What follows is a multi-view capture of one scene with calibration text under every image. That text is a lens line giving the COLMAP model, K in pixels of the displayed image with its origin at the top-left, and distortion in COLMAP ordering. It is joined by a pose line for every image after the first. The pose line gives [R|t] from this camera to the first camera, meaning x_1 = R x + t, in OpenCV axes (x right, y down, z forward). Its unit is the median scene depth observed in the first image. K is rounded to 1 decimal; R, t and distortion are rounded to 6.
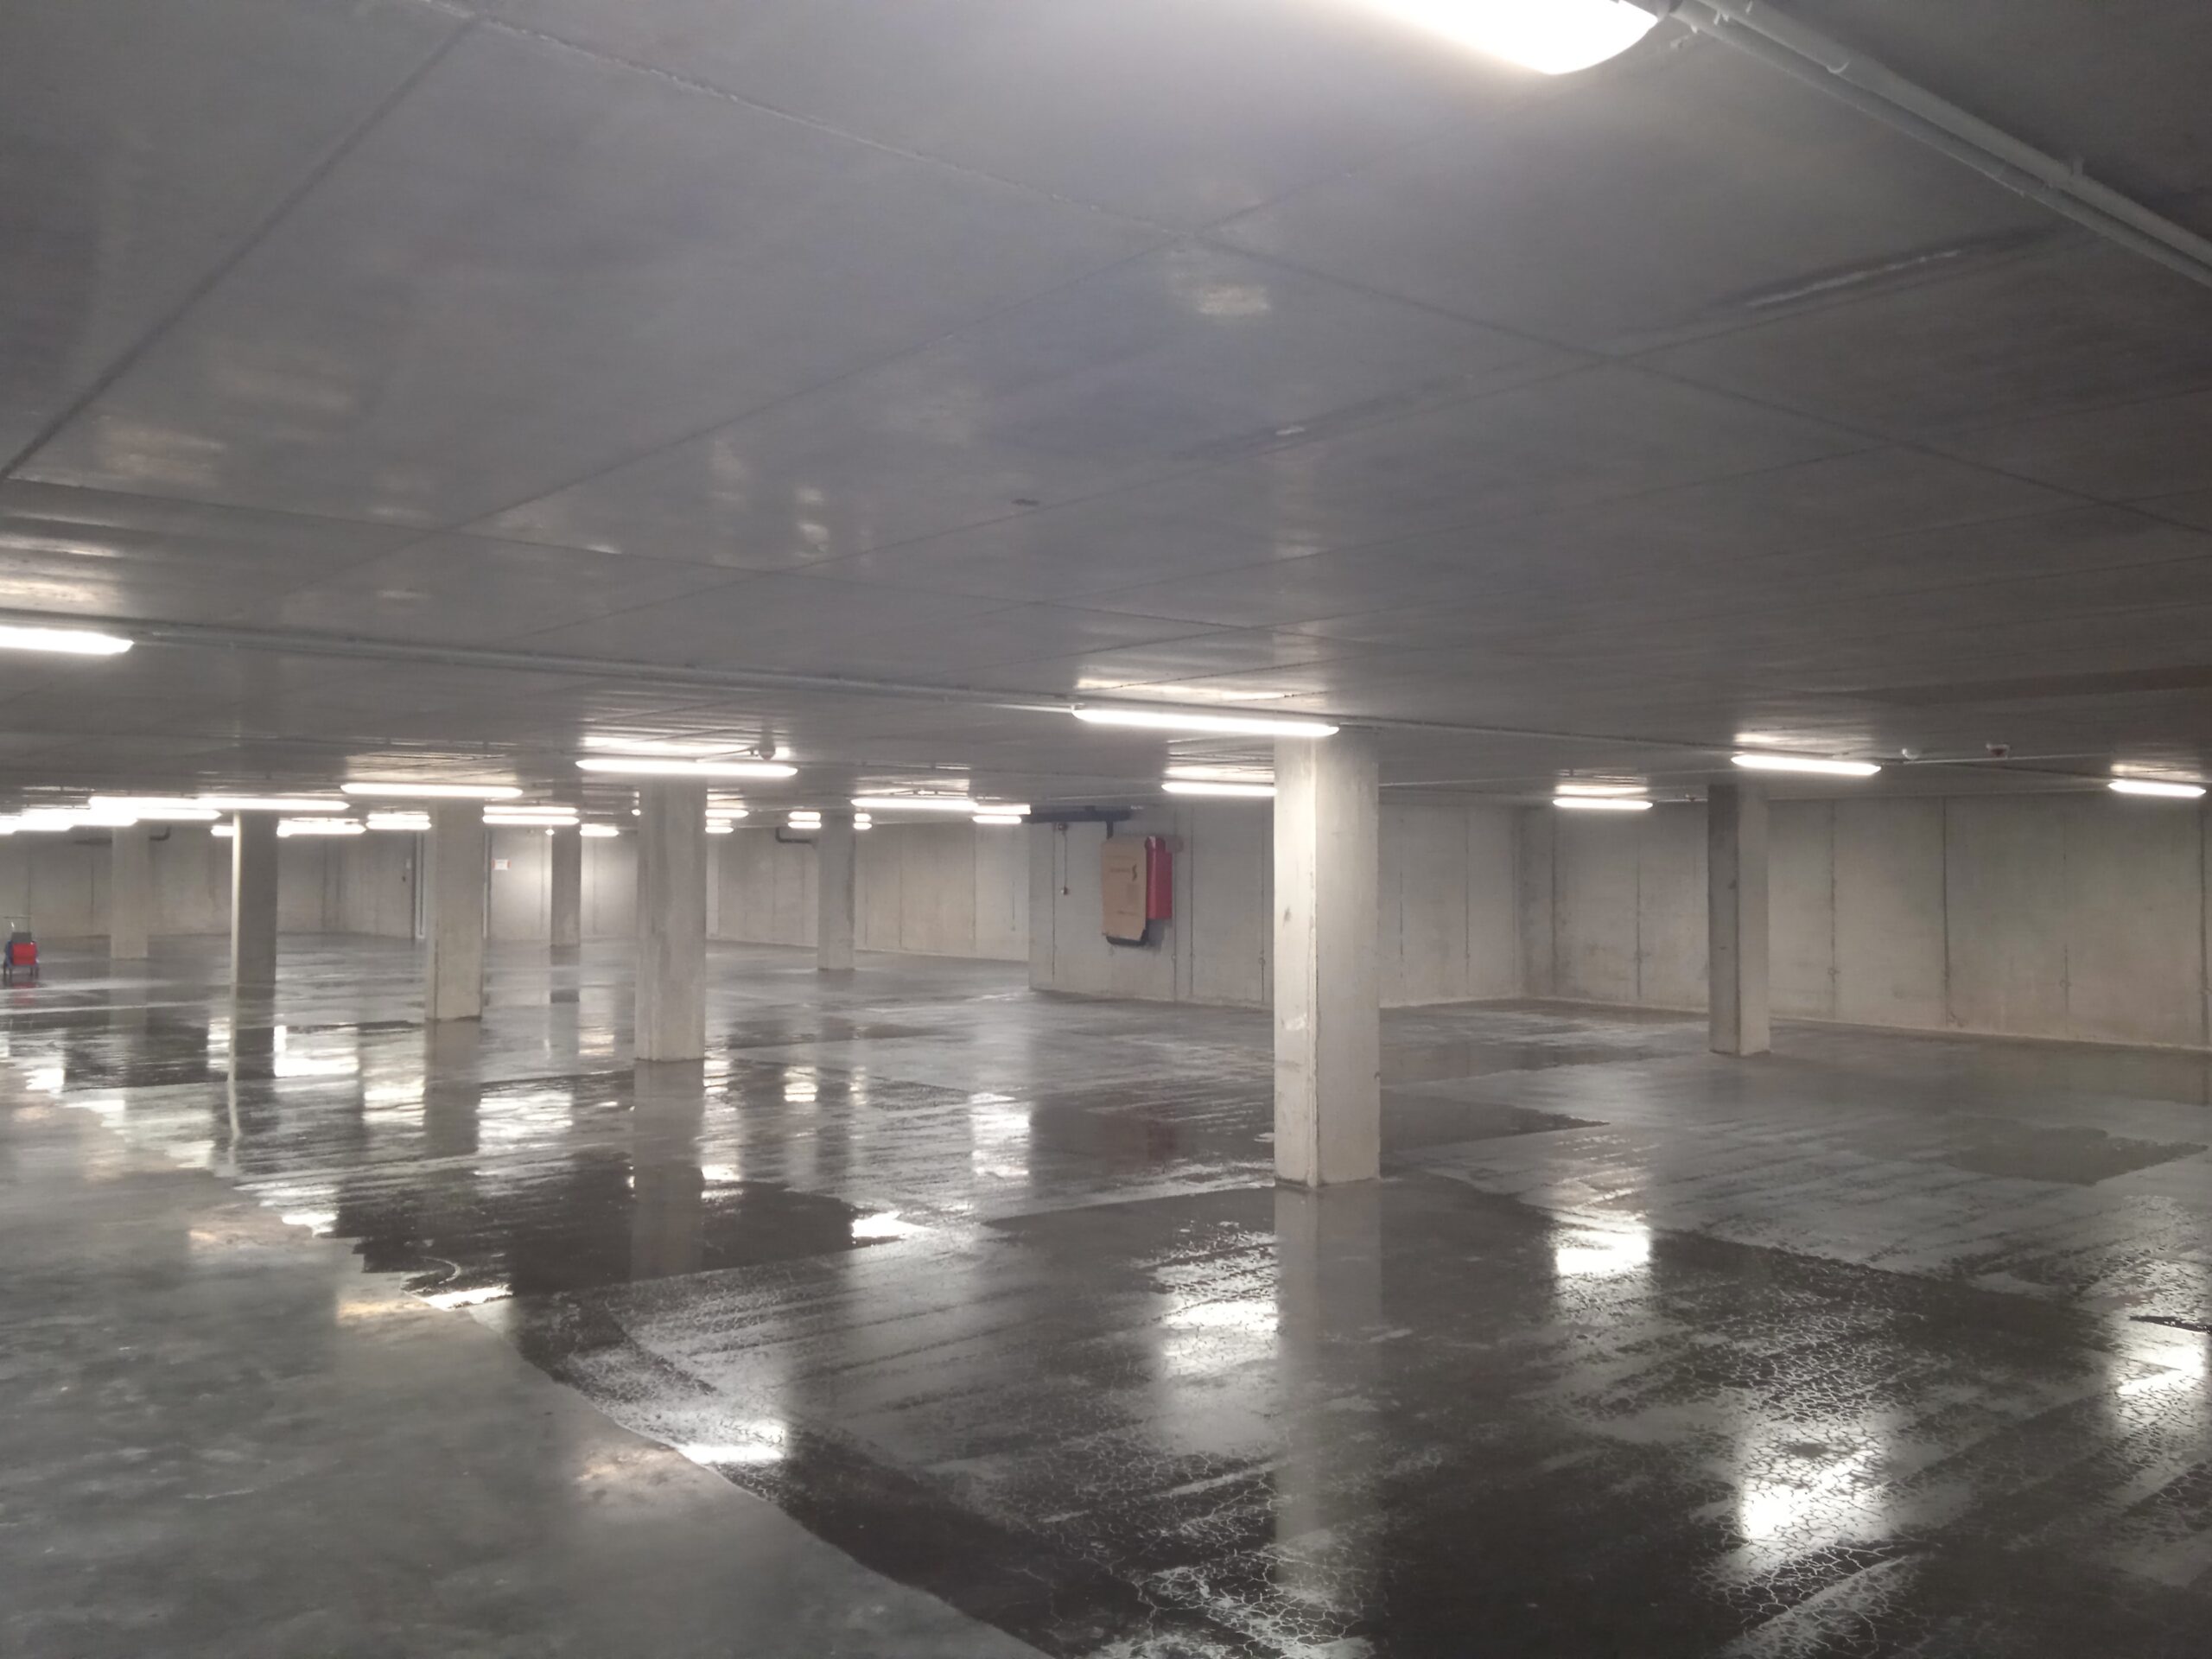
lens RADIAL K [[1820.0, 0, 1106.0], [0, 1820.0, 829.5], [0, 0, 1]] dist [0.041592, -0.010460]
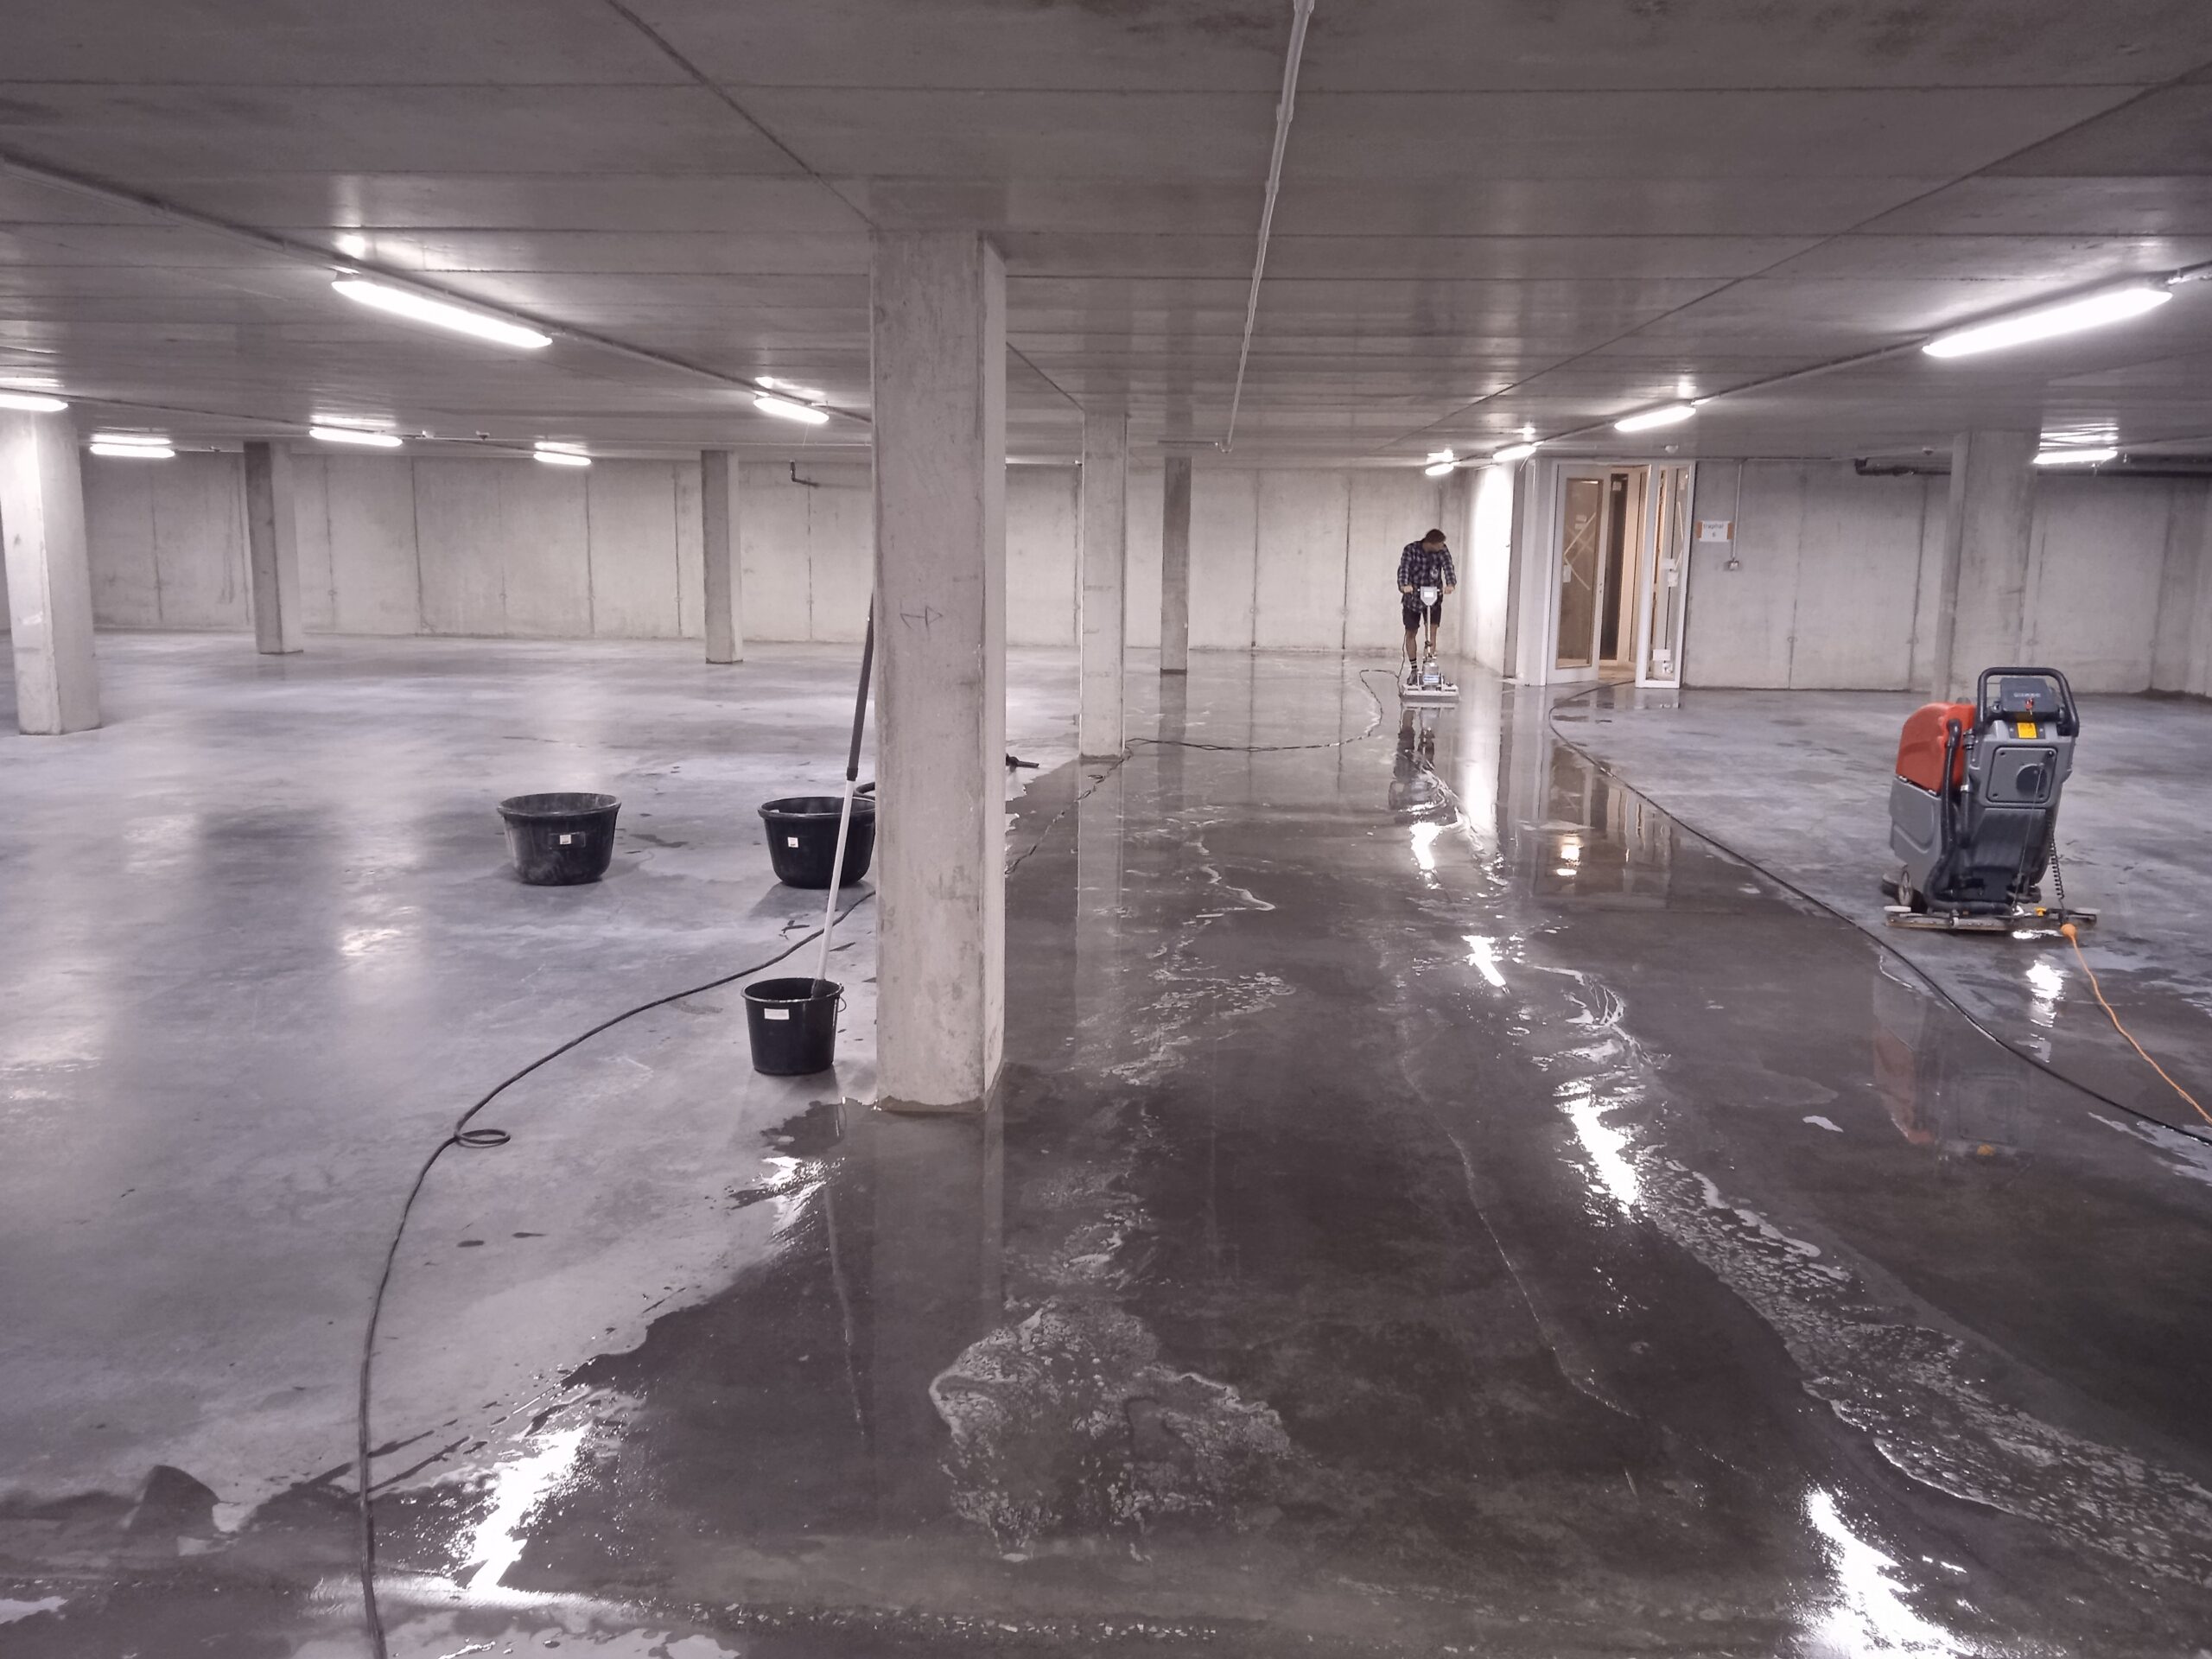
lens RADIAL K [[1820.0, 0, 1106.0], [0, 1820.0, 829.5], [0, 0, 1]] dist [0.041592, -0.010460]
pose [[0.679433, -0.117484, 0.724271, -0.165432], [-0.023792, 0.983051, 0.181780, -0.004727], [-0.733351, -0.140740, 0.665123, -0.243180]]
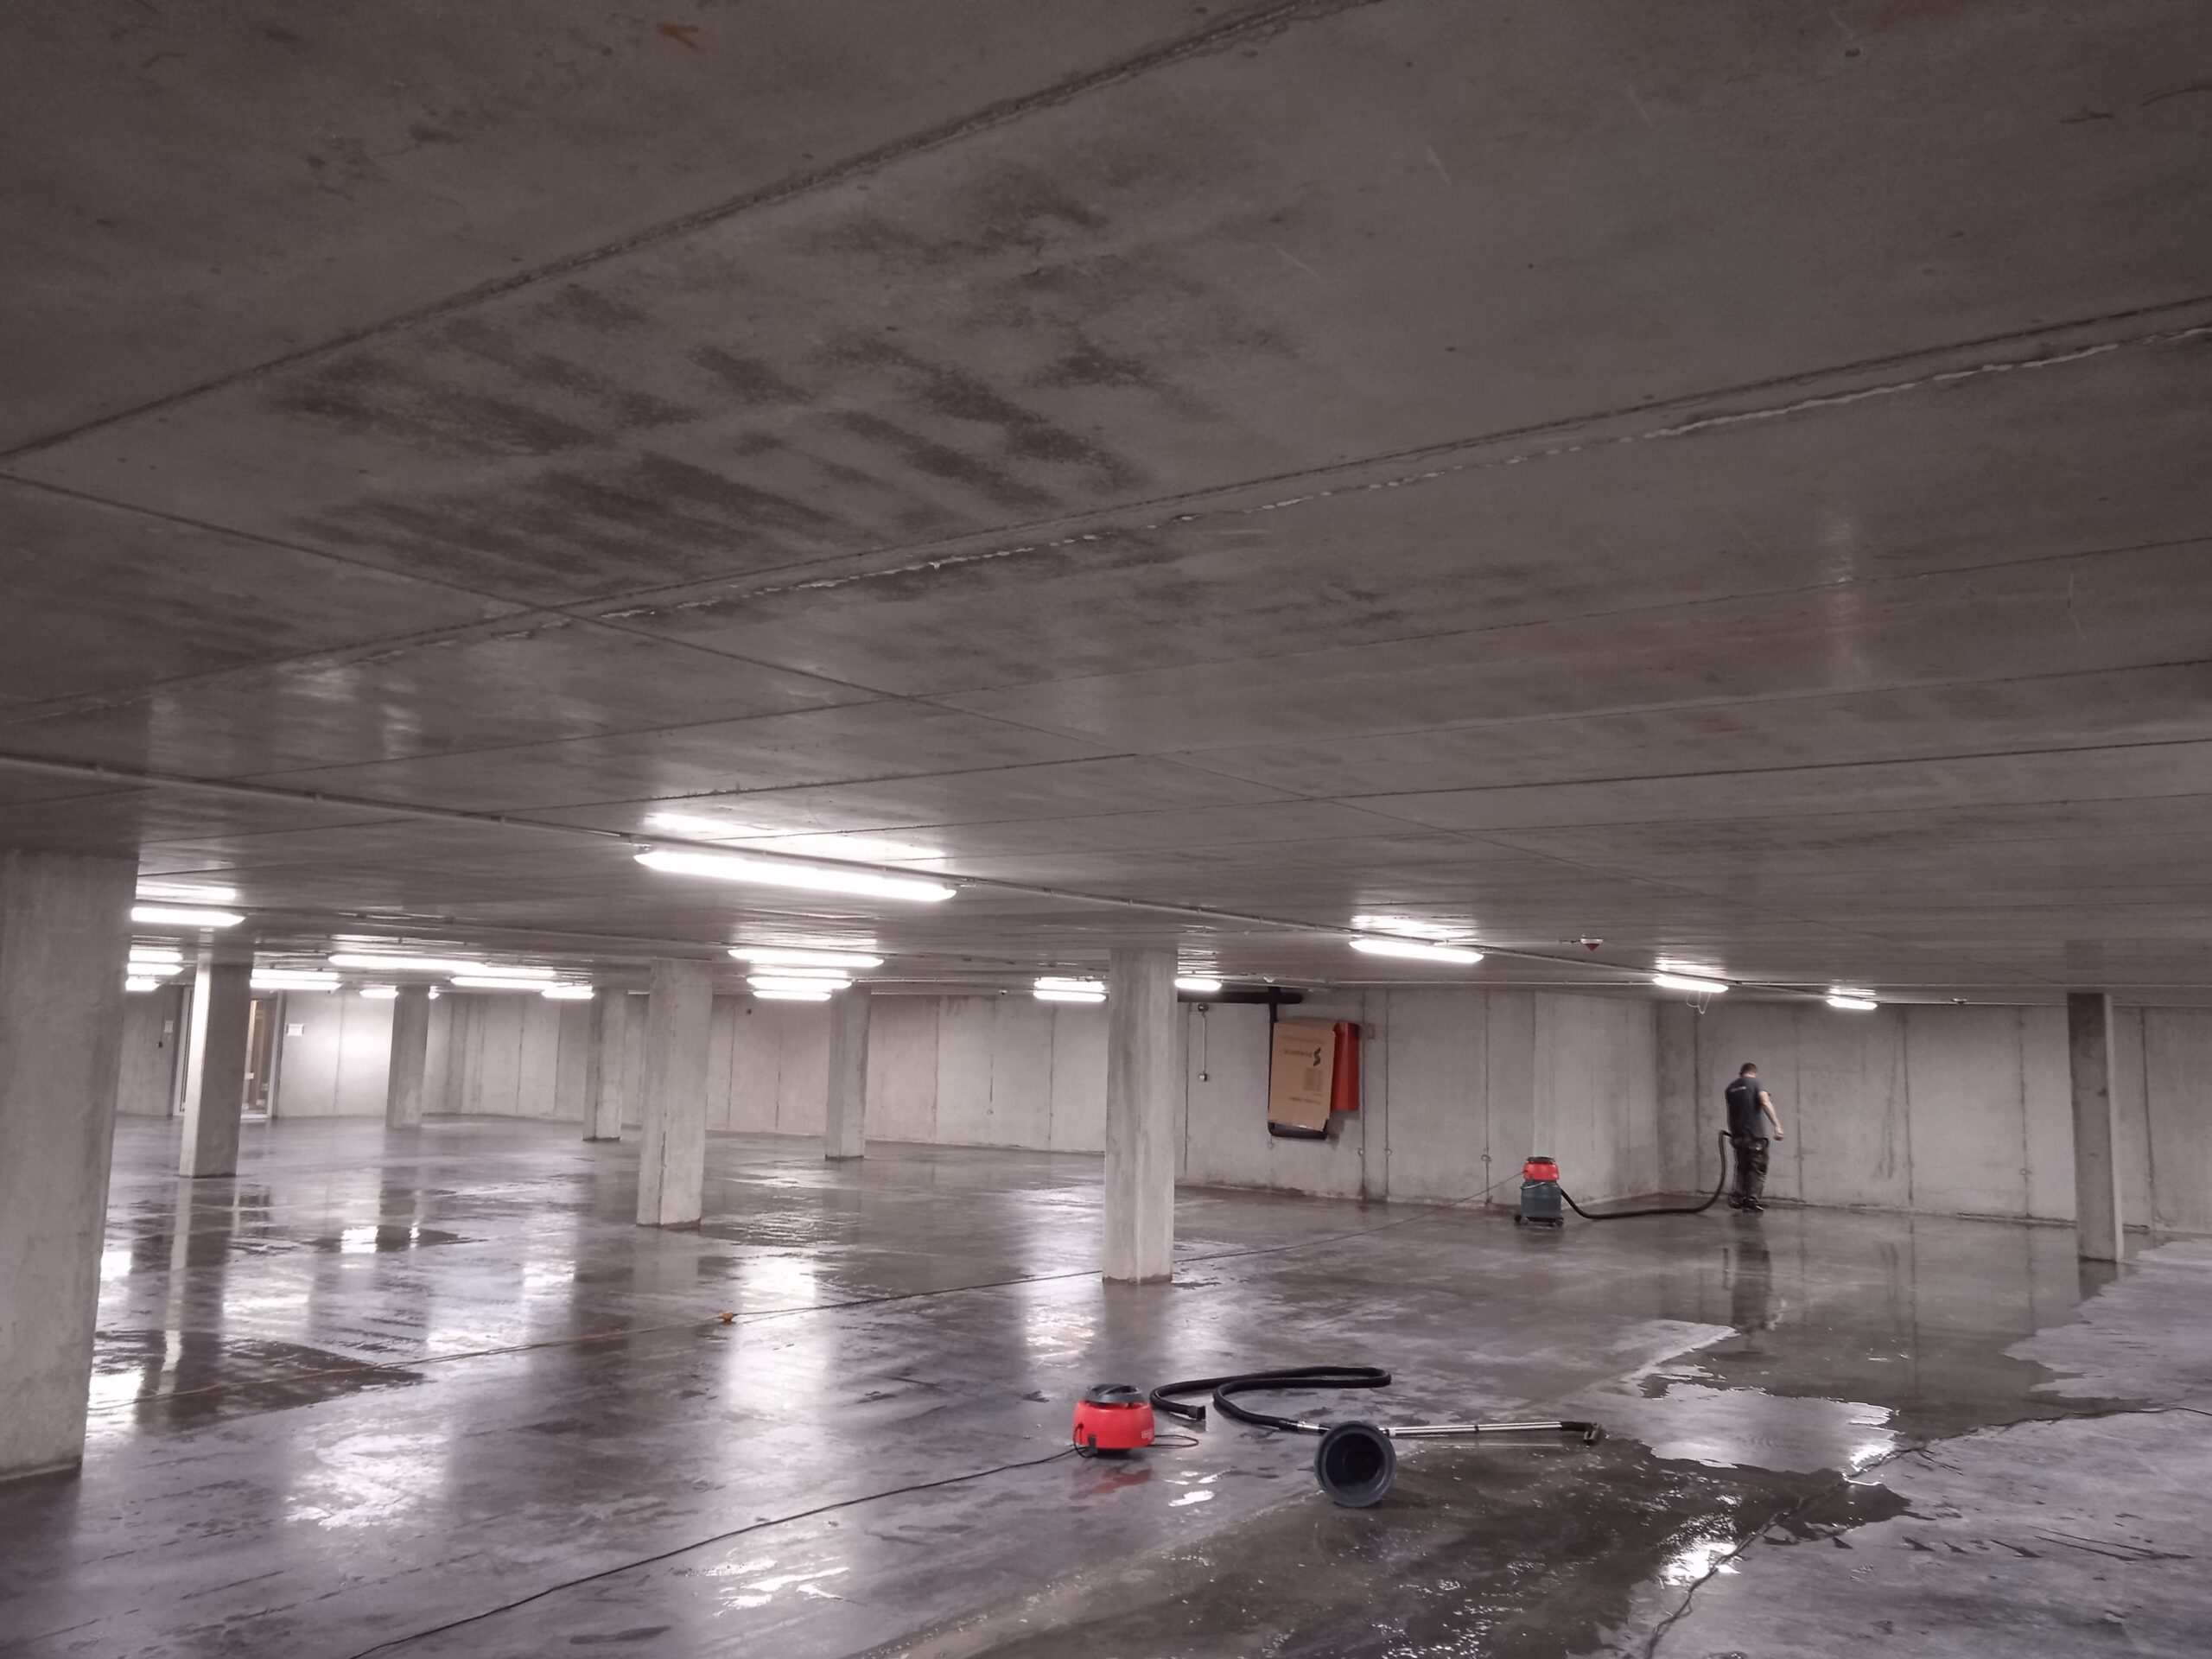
lens RADIAL K [[1820.0, 0, 1106.0], [0, 1820.0, 829.5], [0, 0, 1]] dist [0.041592, -0.010460]
pose [[0.961821, 0.050526, 0.268976, -0.362144], [-0.025447, 0.995063, -0.095925, -0.002102], [-0.272495, 0.085418, 0.958358, 0.115540]]
